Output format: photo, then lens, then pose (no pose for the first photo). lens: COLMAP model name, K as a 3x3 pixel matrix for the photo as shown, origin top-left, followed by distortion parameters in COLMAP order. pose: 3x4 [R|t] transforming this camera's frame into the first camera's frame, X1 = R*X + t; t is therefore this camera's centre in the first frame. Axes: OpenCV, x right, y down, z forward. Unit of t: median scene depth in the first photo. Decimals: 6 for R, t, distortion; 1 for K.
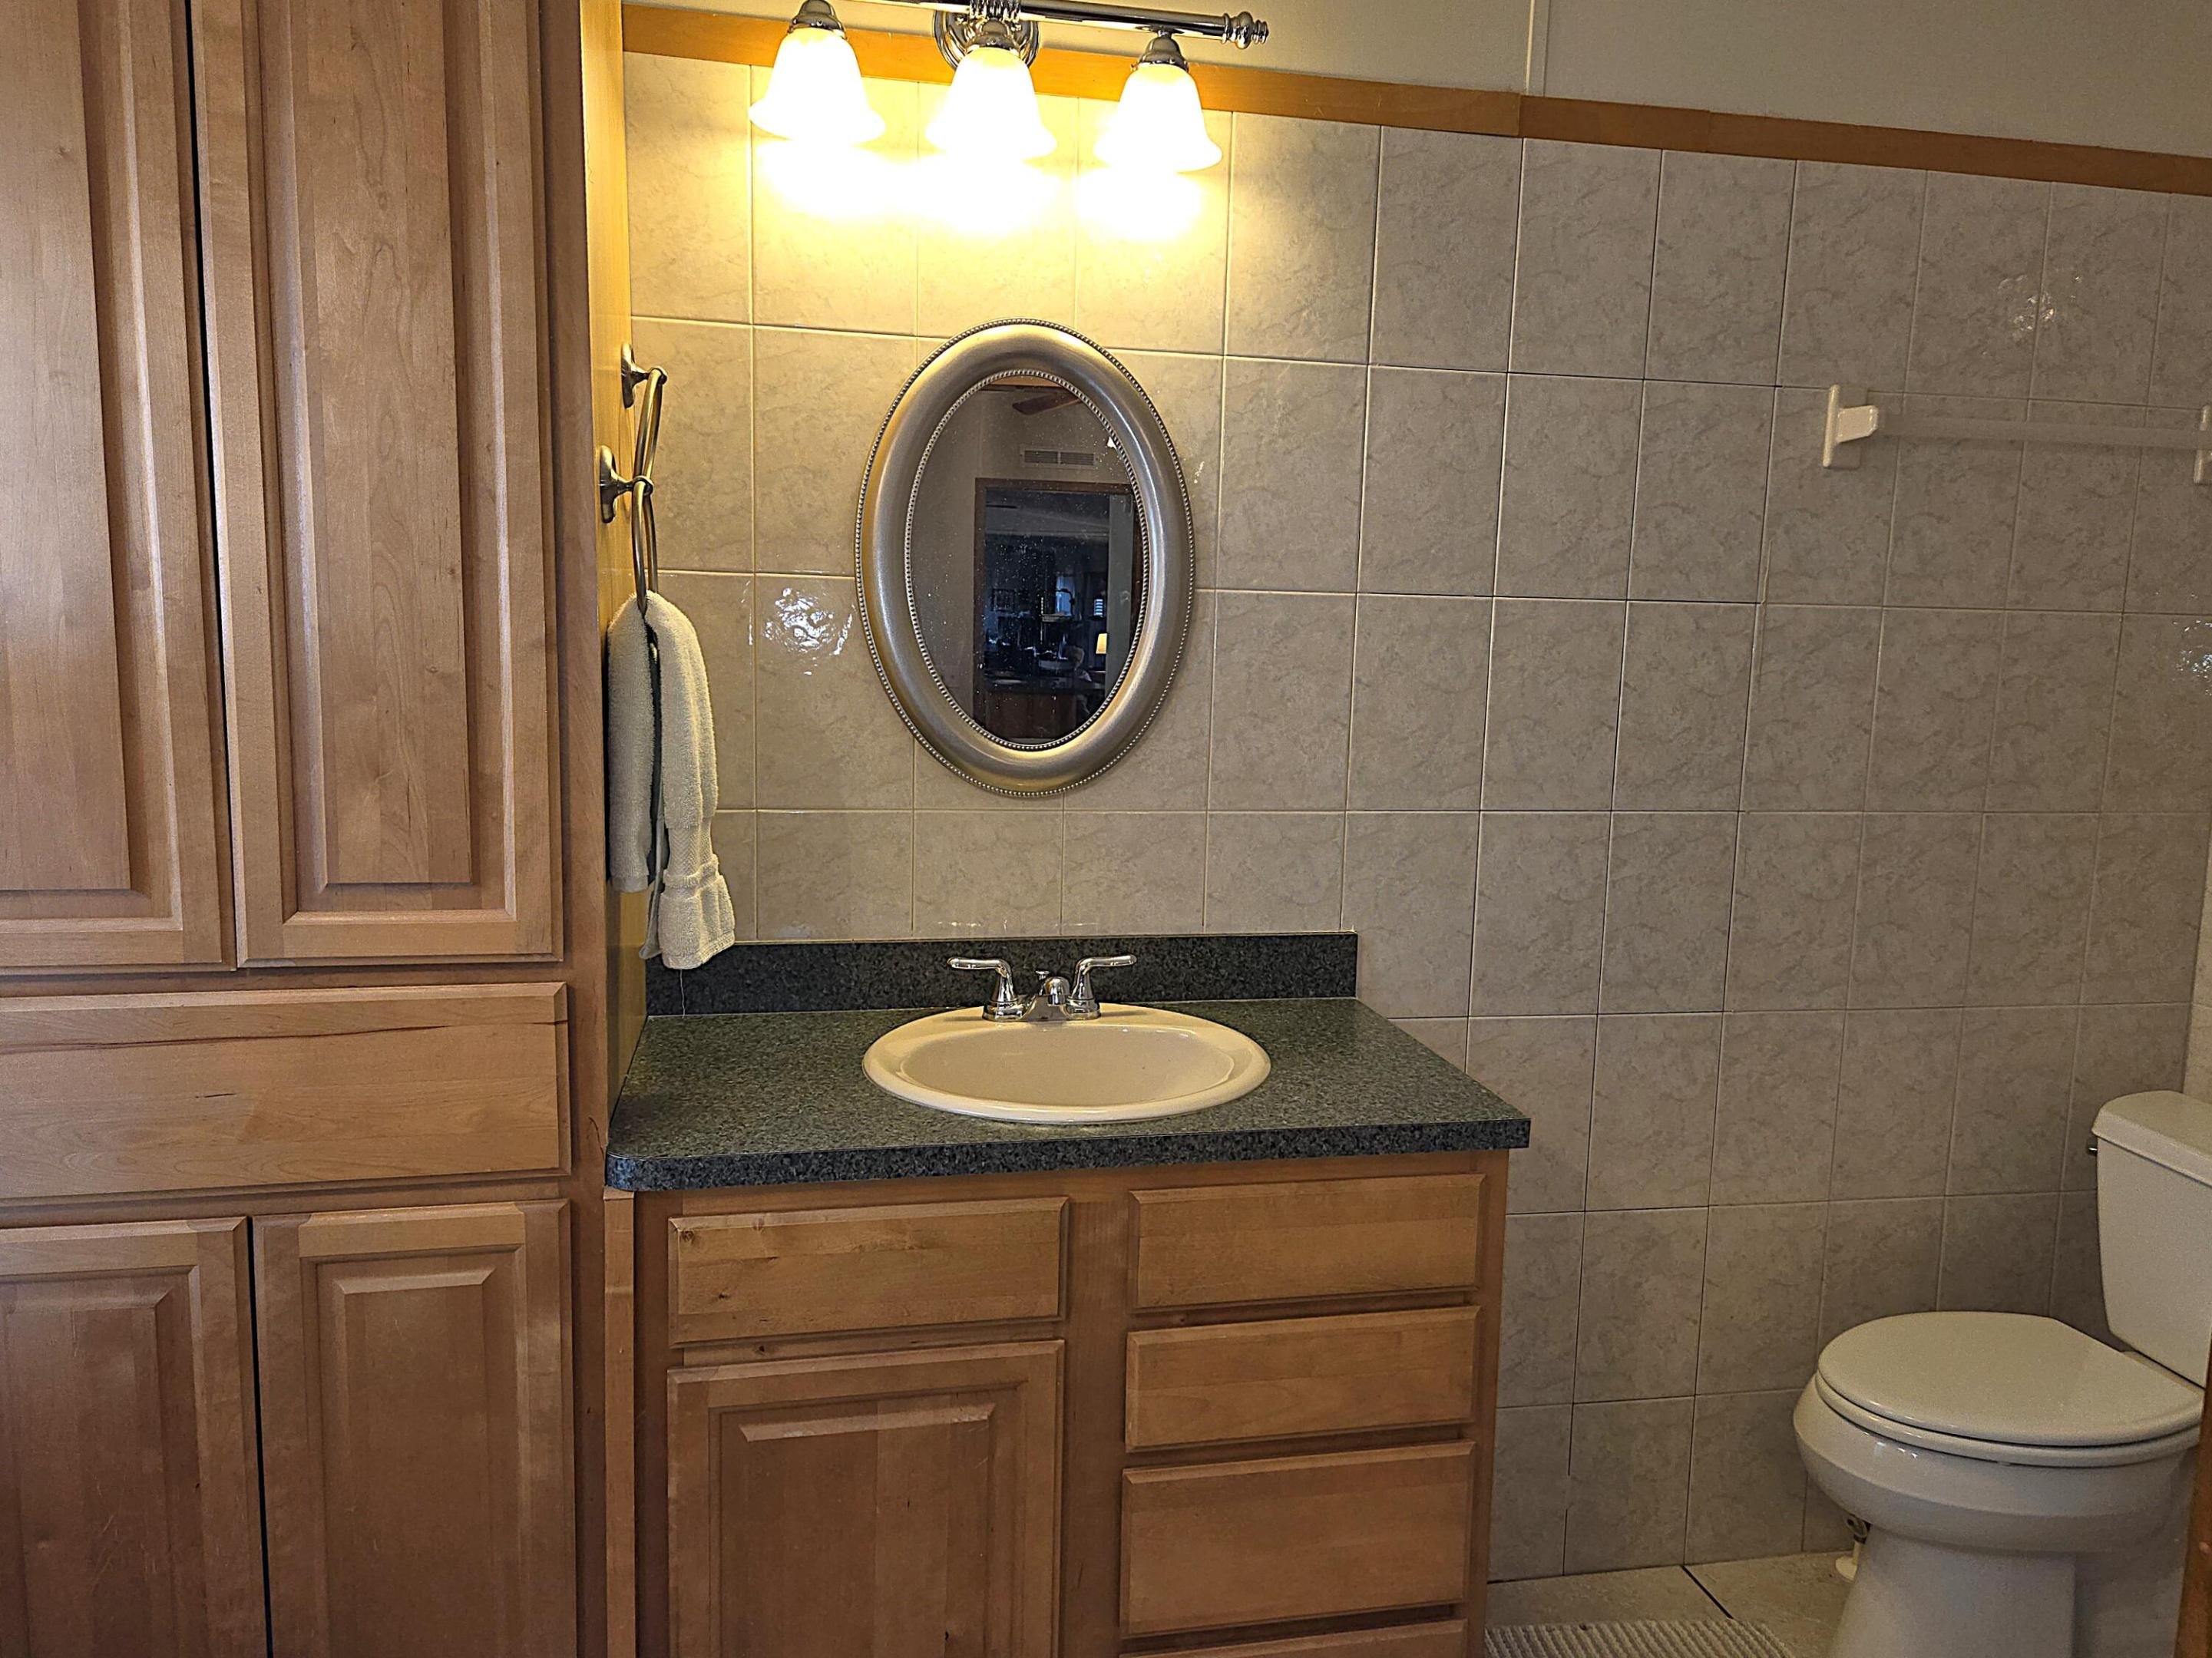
lens RADIAL K [[1568.9, 0, 1112.2], [0, 1568.9, 839.0], [0, 0, 1]] dist [0.089719, -0.083177]
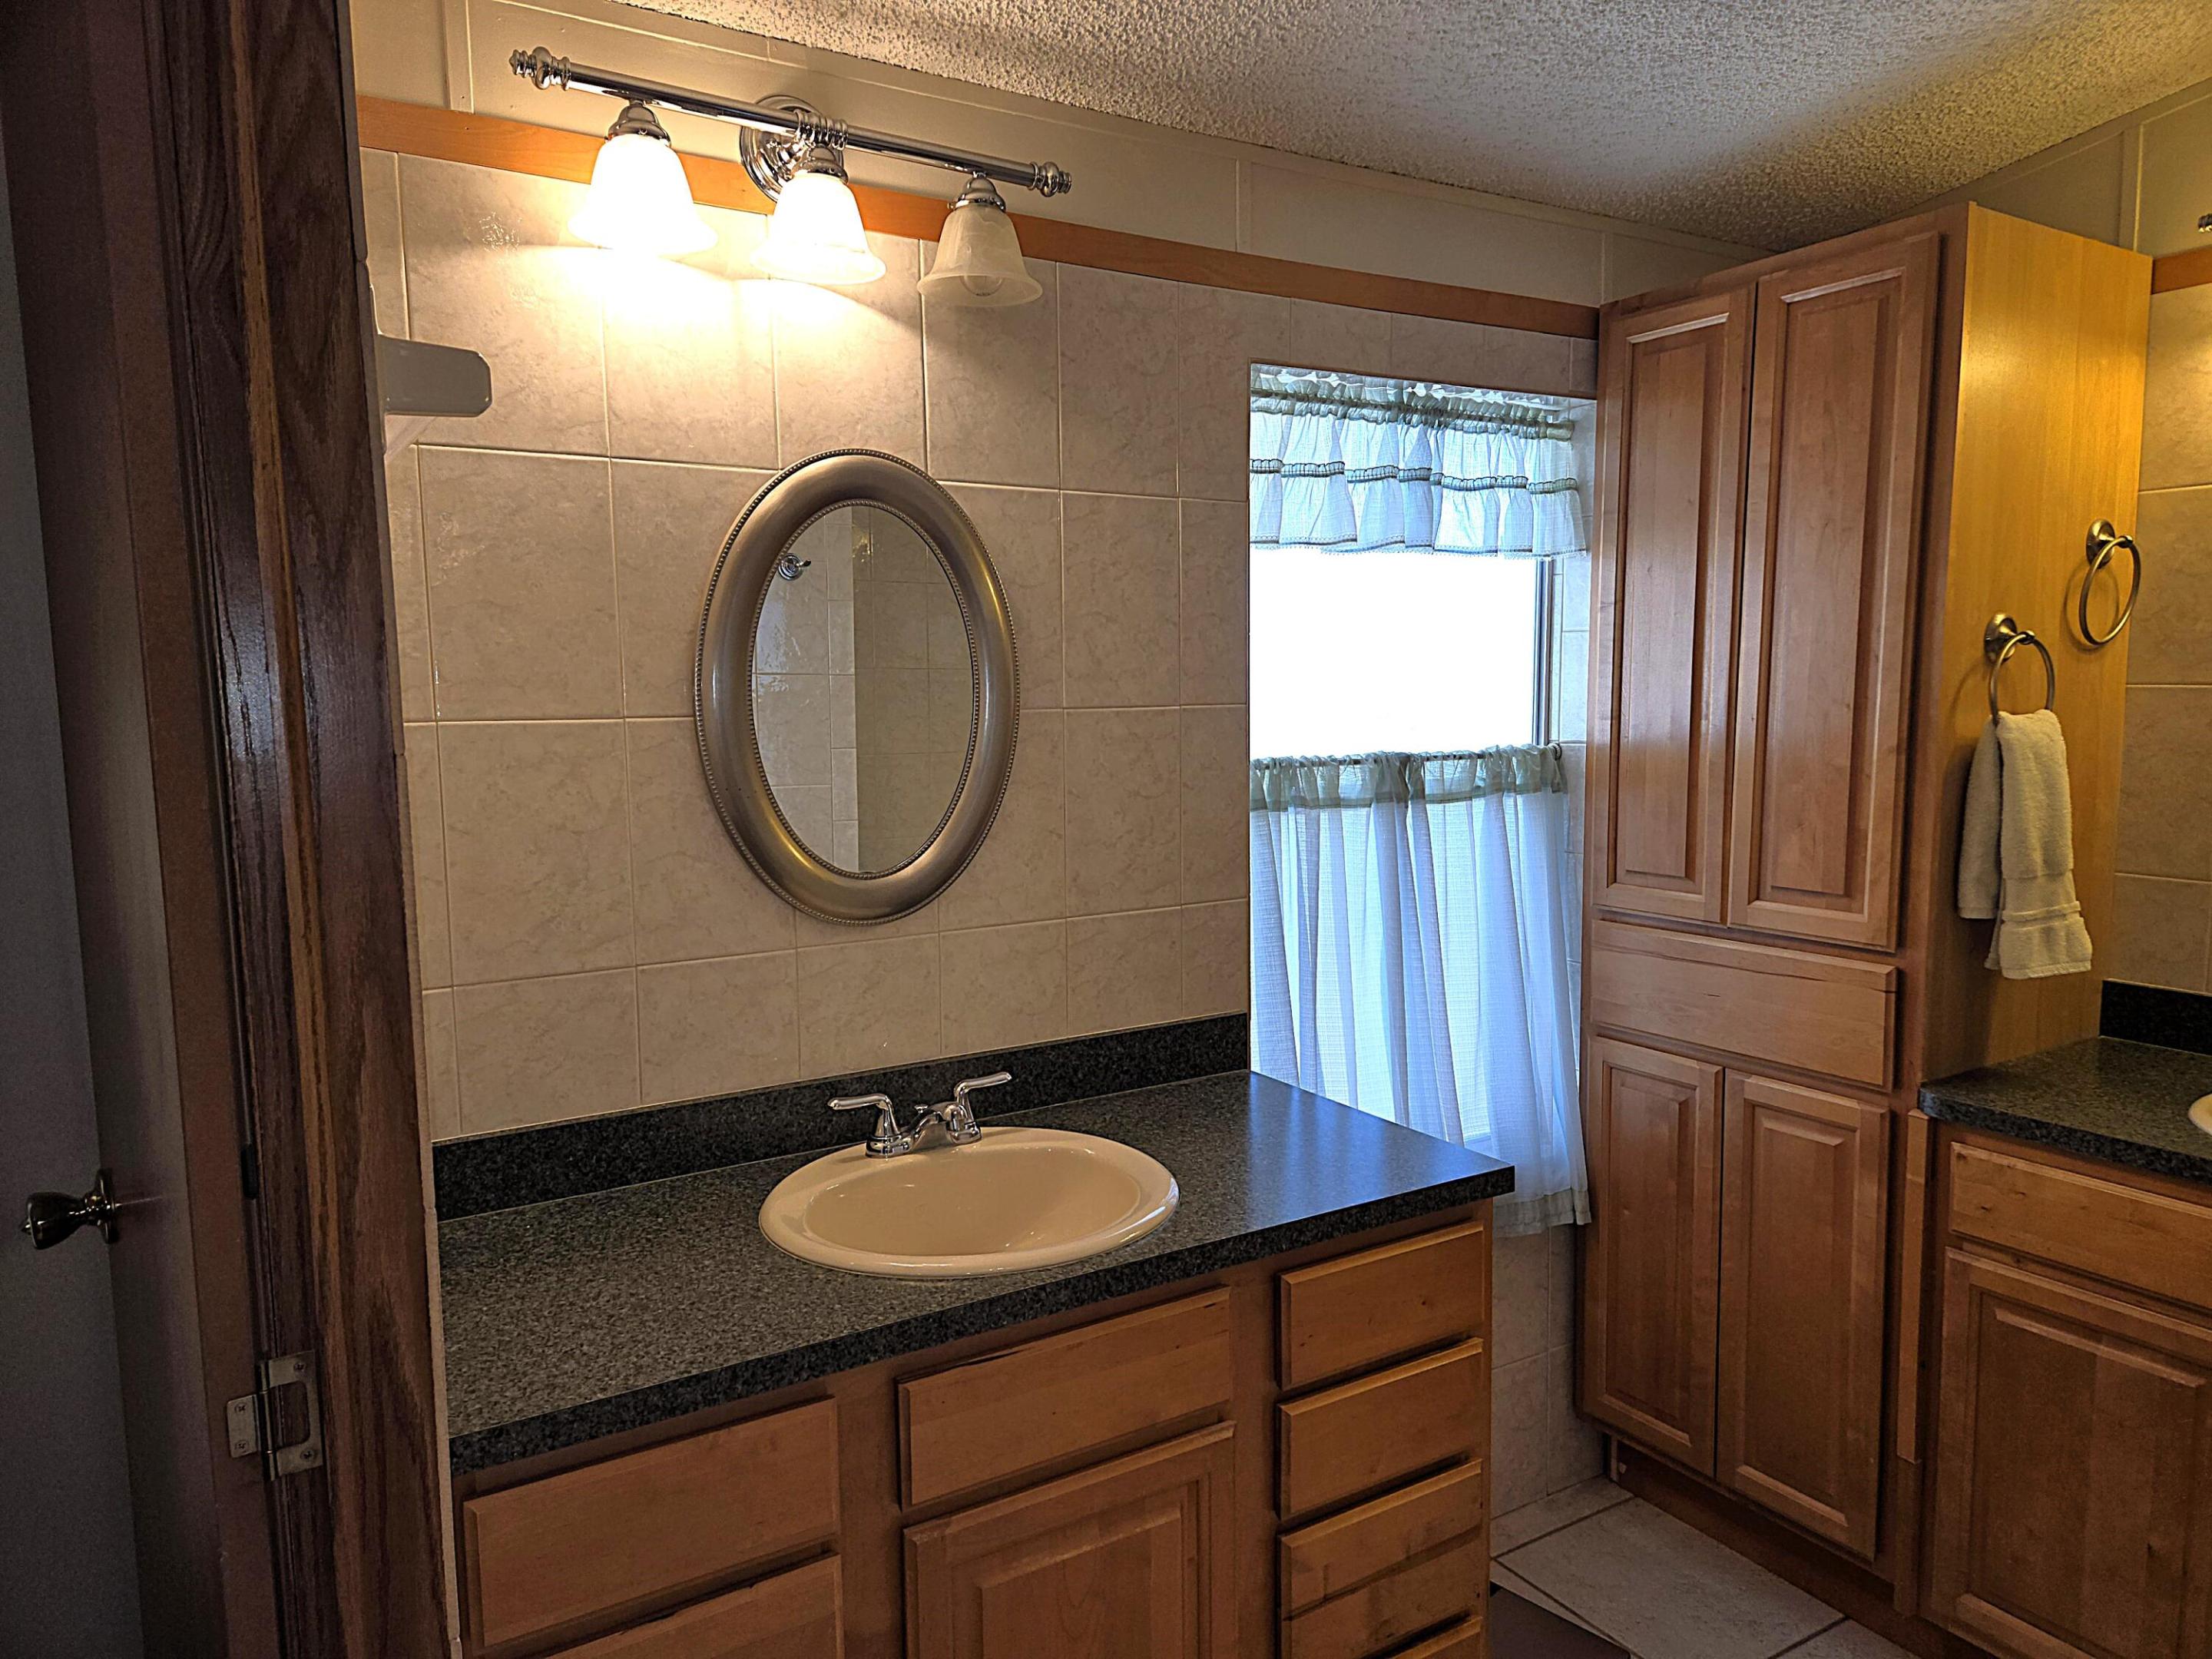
lens RADIAL K [[1466.9, 0, 1122.5], [0, 1466.9, 845.4], [0, 0, 1]] dist [0.083202, -0.068017]
pose [[0.345727, 0.075071, -0.935327, 0.674663], [-0.107768, 0.993375, 0.039895, -0.003716], [0.932126, 0.087006, 0.351527, -0.203273]]
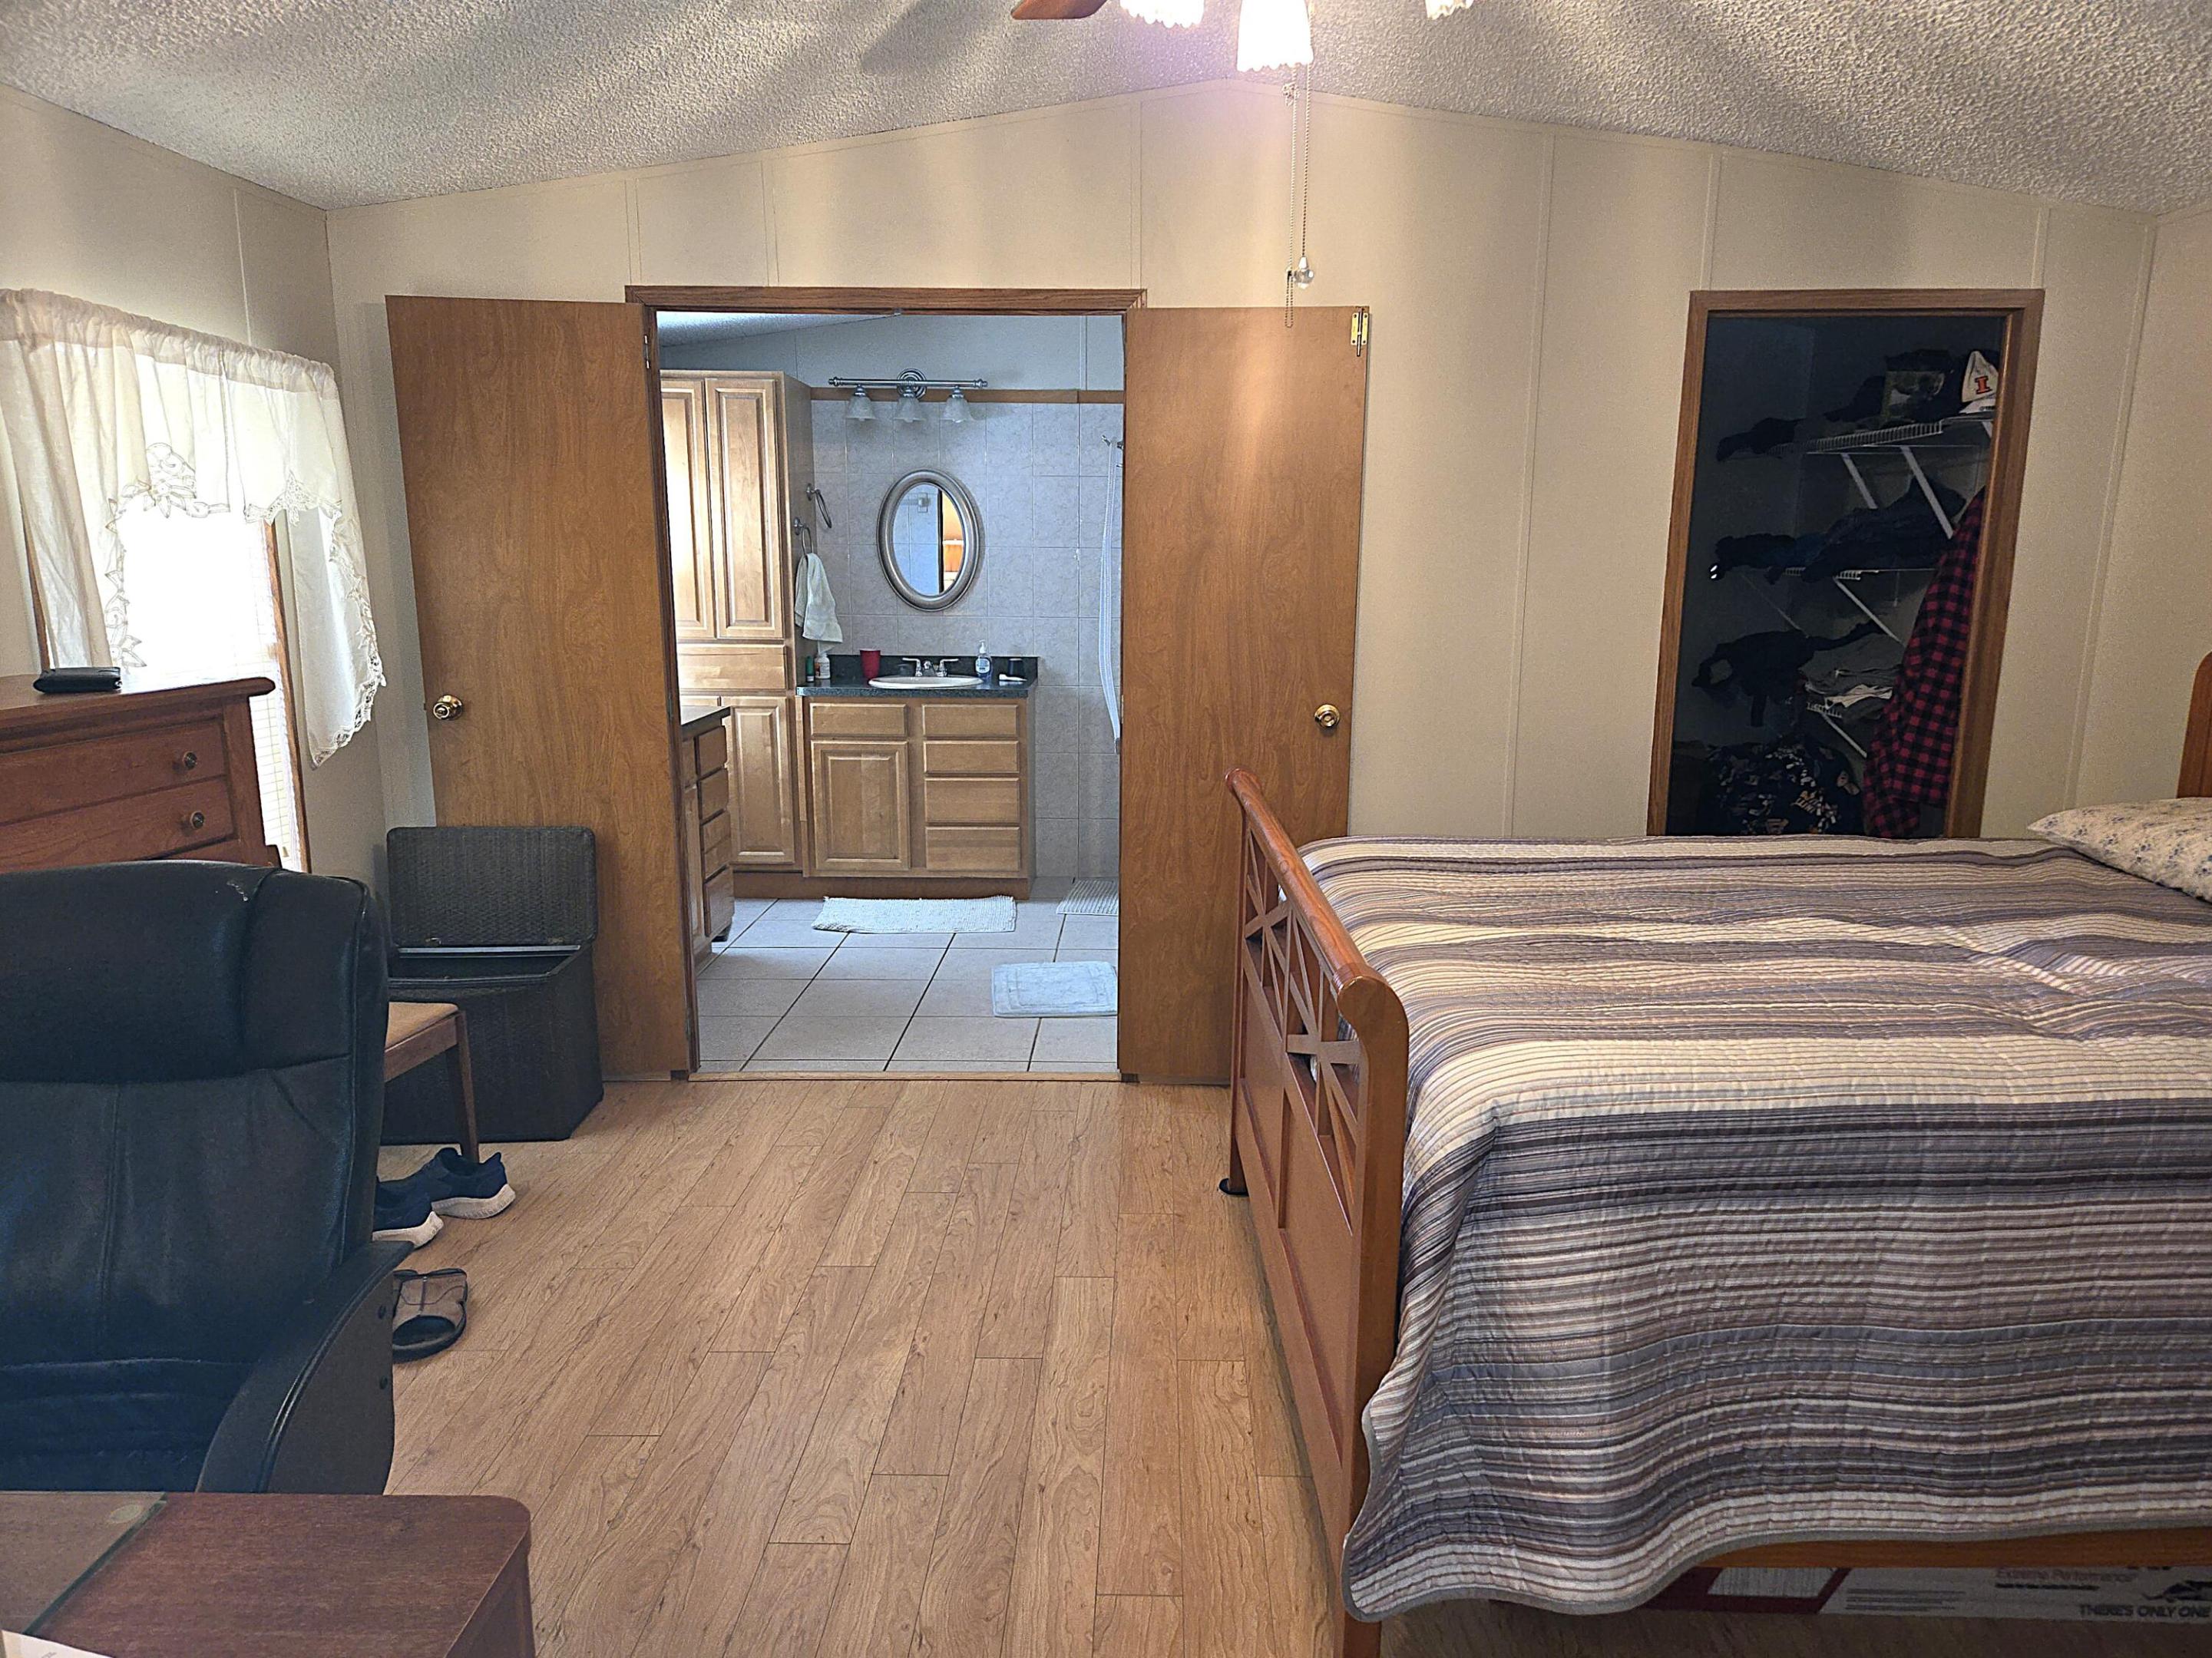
lens RADIAL K [[1466.7, 0, 1122.5], [0, 1466.7, 844.9], [0, 0, 1]] dist [0.083202, -0.068017]
pose [[0.978074, 0.022767, -0.207011, 1.265449], [-0.010653, 0.998175, 0.059448, 0.348841], [0.207987, -0.055939, 0.976531, -2.504029]]
